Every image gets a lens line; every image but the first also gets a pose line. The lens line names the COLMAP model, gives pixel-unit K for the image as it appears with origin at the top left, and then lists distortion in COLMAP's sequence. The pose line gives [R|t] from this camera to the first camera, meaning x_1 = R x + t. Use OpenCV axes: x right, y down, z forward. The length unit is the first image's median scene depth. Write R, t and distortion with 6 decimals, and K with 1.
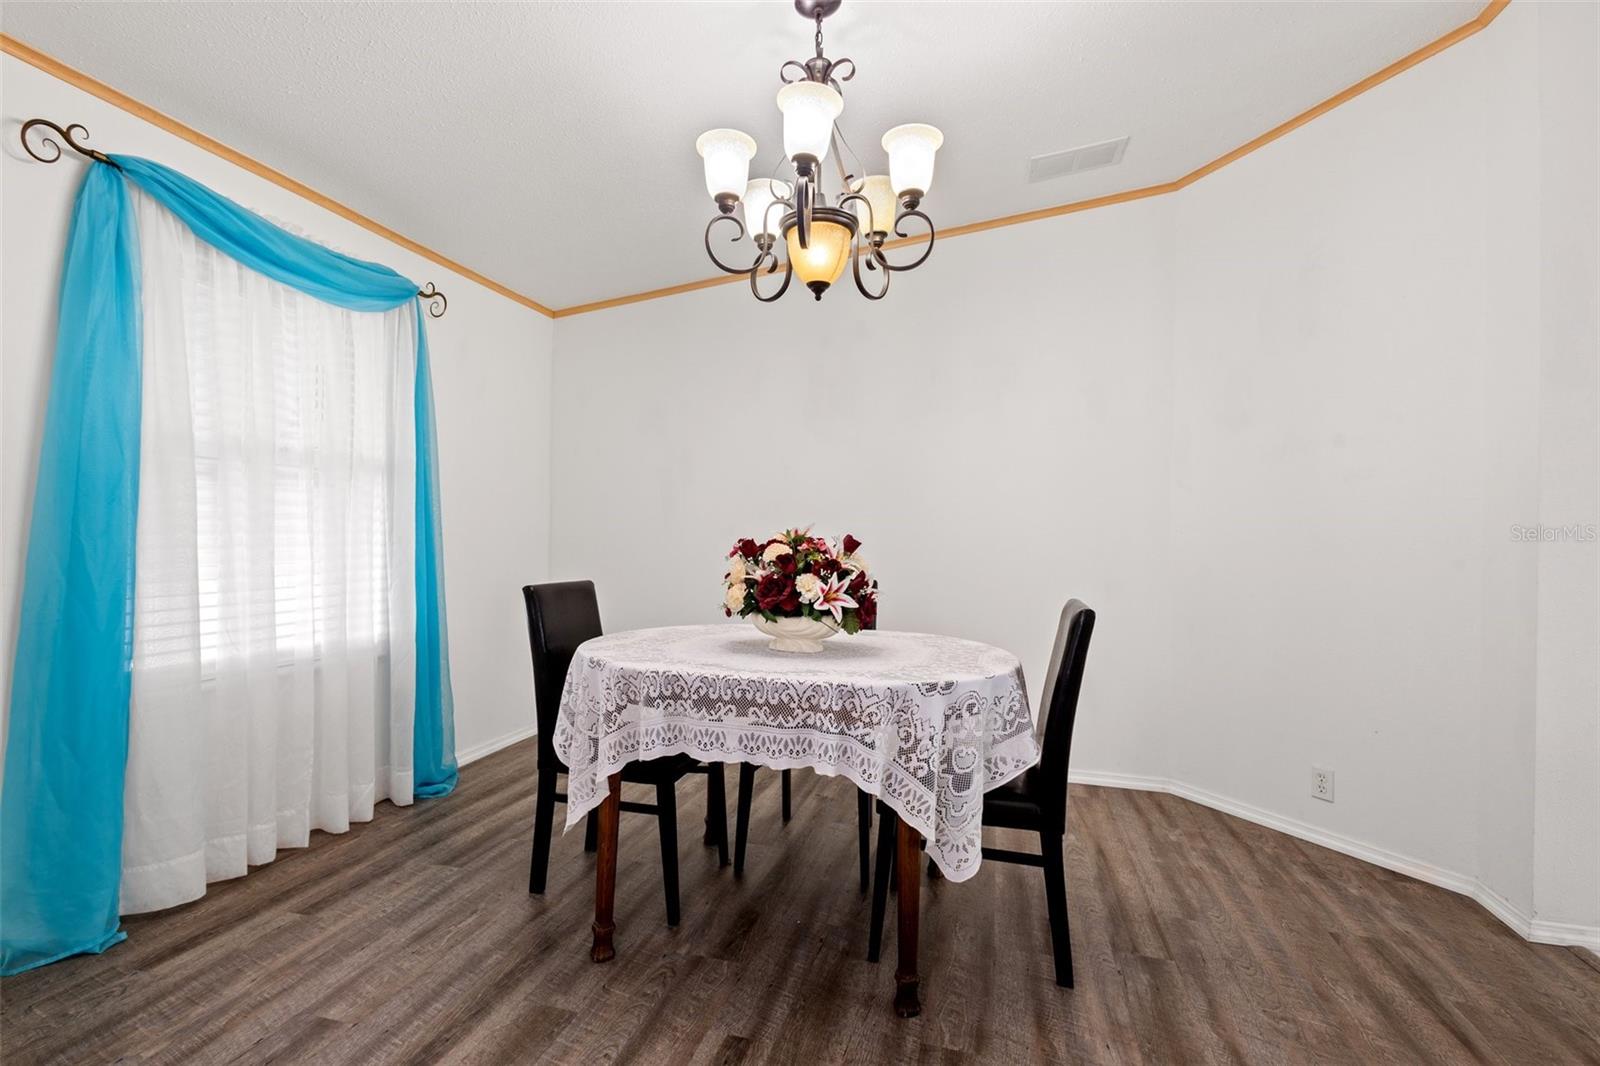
lens RADIAL K [[733.2, 0, 795.7], [0, 733.2, 533.9], [0, 0, 1]] dist [0.001483, -0.000535]
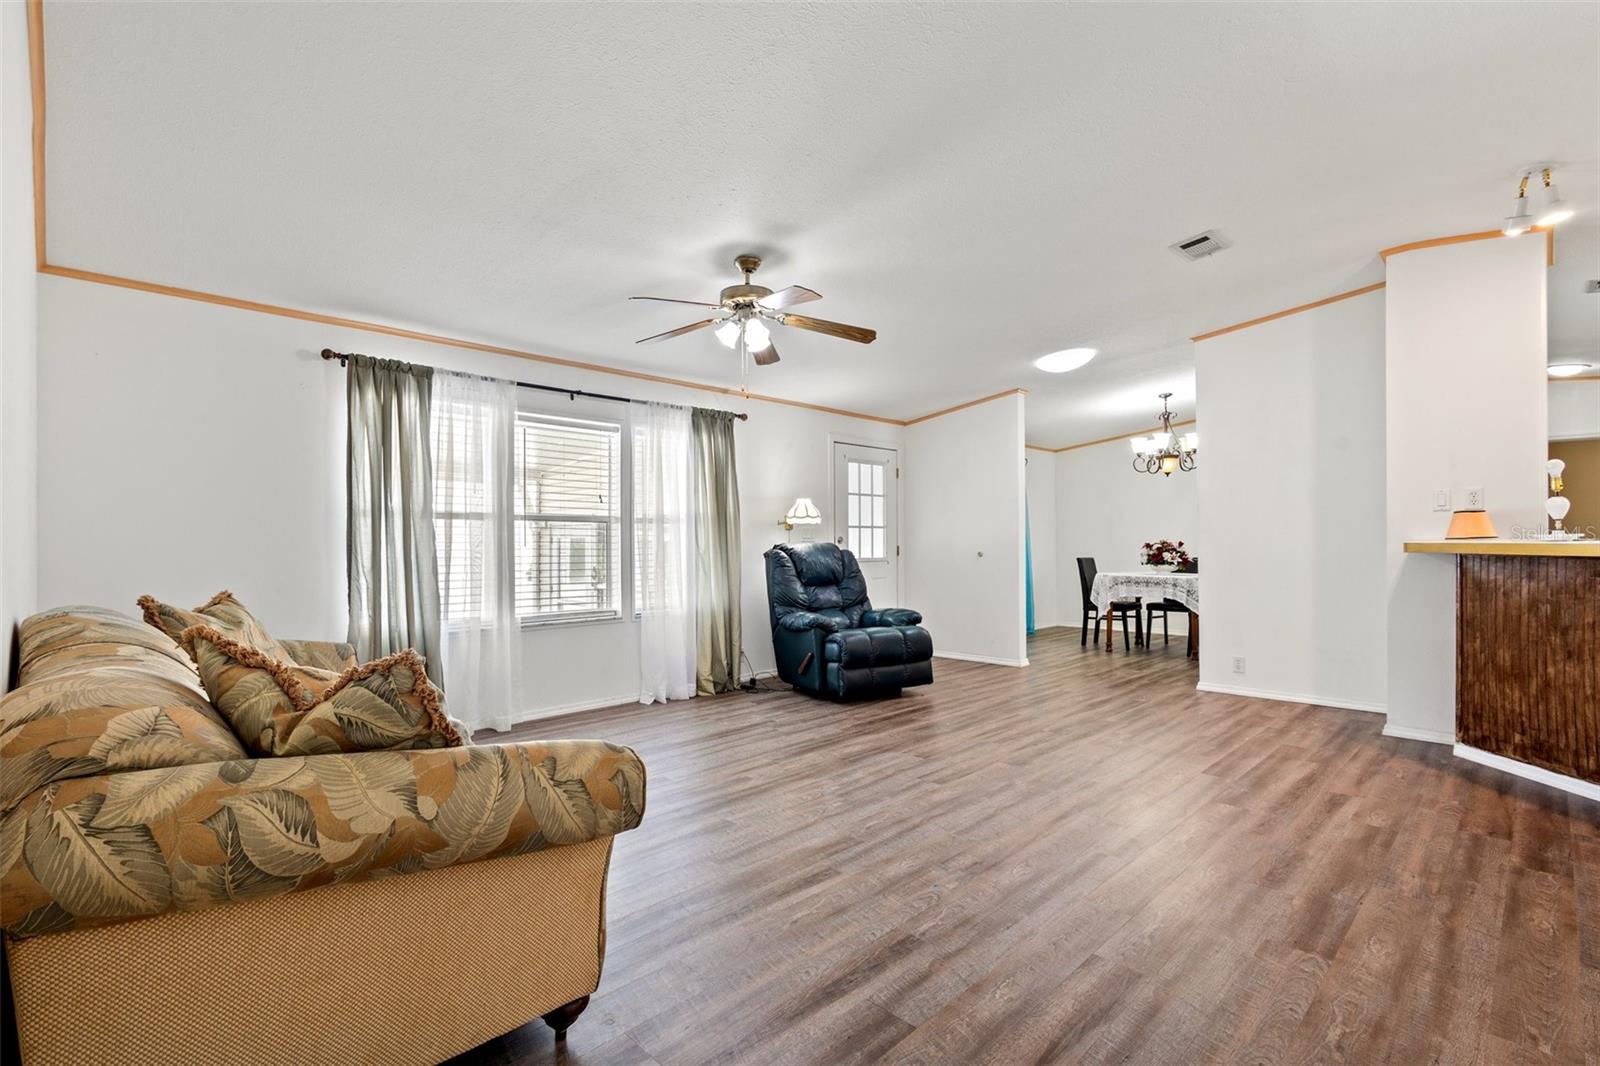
lens RADIAL K [[745.3, 0, 798.0], [0, 745.3, 538.5], [0, 0, 1]] dist [0.011883, -0.004935]
pose [[0.875104, -0.023776, -0.483350, 0.206012], [0.018004, 0.999700, -0.016578, 0.015383], [0.483599, 0.005805, 0.875270, -3.054743]]
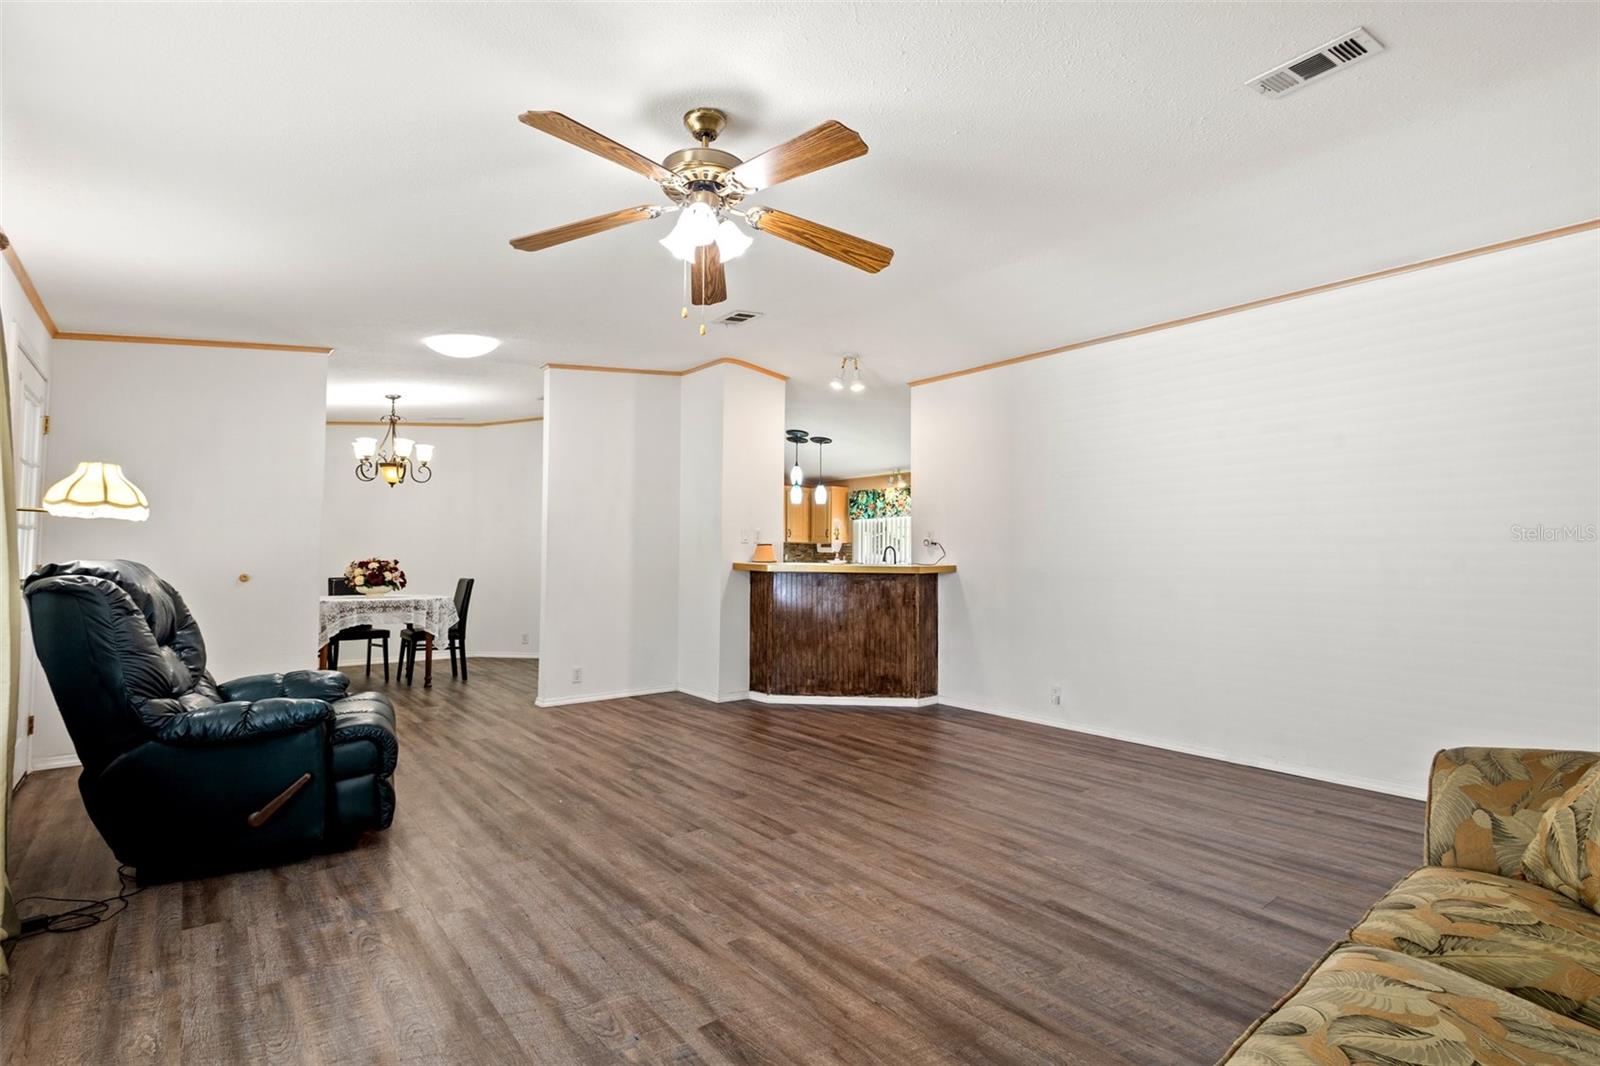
lens RADIAL K [[733.2, 0, 795.7], [0, 733.2, 533.9], [0, 0, 1]] dist [0.001483, -0.000535]
pose [[0.556158, 0.018102, 0.830880, -1.638340], [0.003362, 0.999706, -0.024031, -0.027713], [-0.831070, 0.016158, 0.555933, -2.246492]]
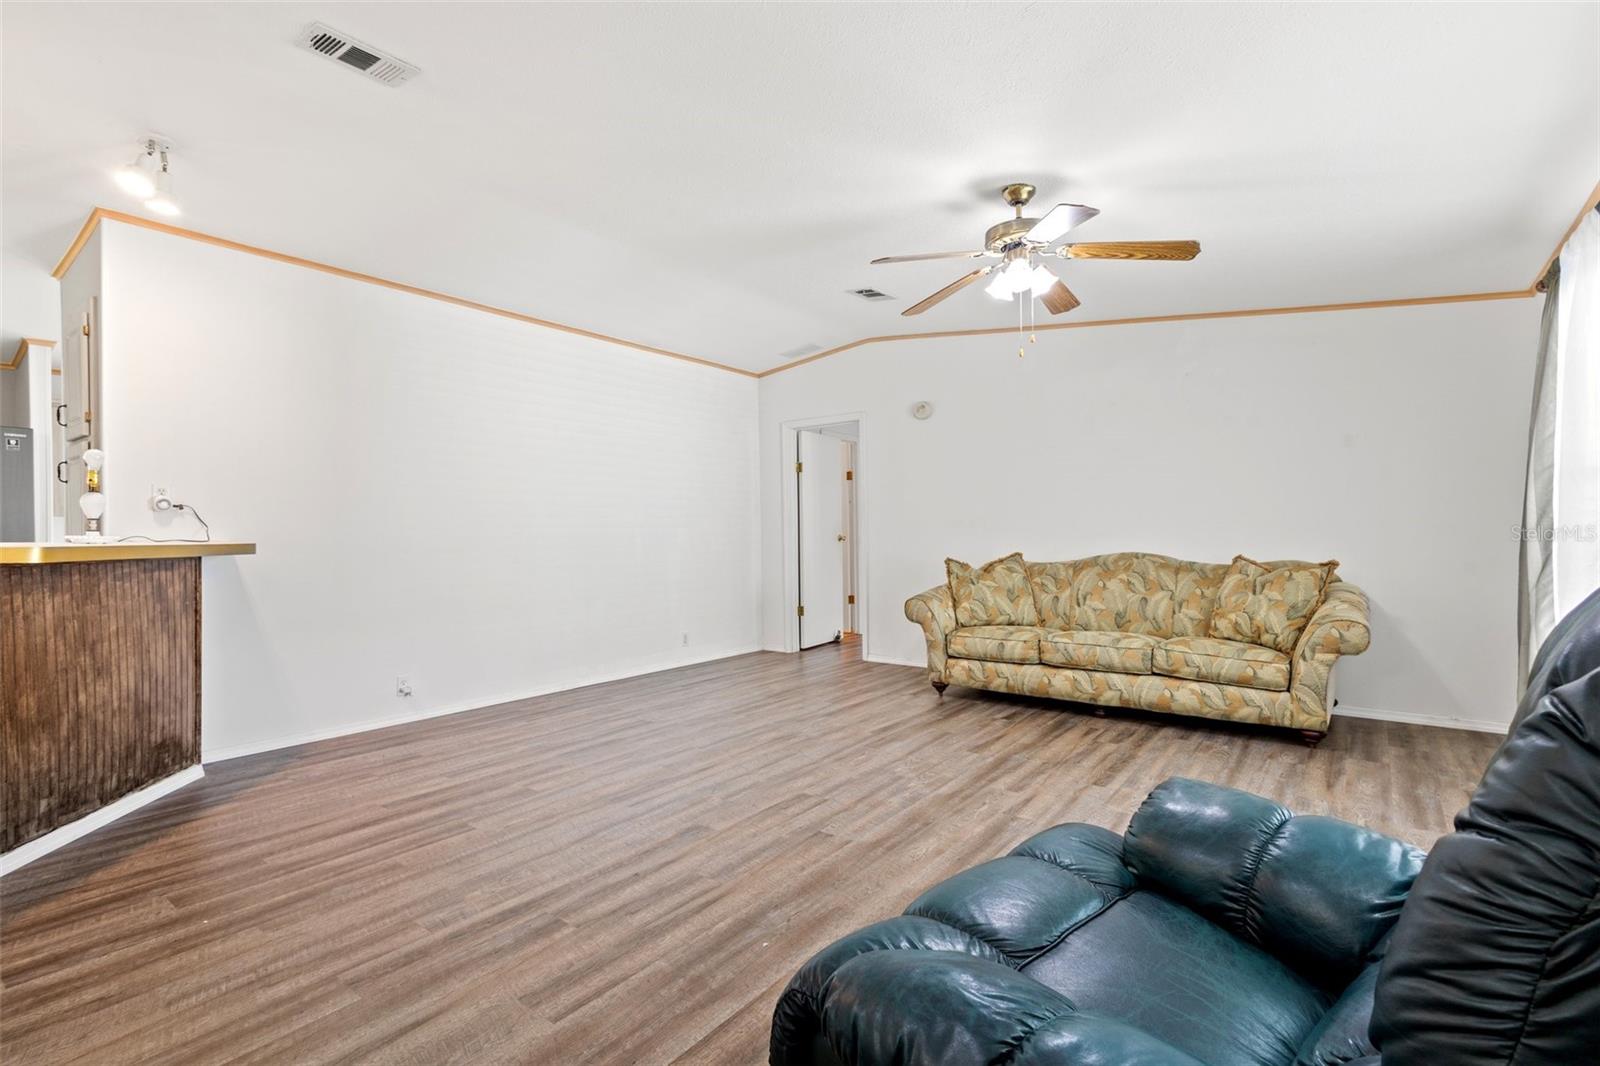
lens RADIAL K [[733.2, 0, 795.7], [0, 733.2, 533.9], [0, 0, 1]] dist [0.001483, -0.000535]
pose [[-0.930638, -0.005491, 0.365899, -0.908353], [-0.001622, 0.999939, 0.010881, -0.012764], [-0.365937, 0.009533, -0.930591, 0.072850]]
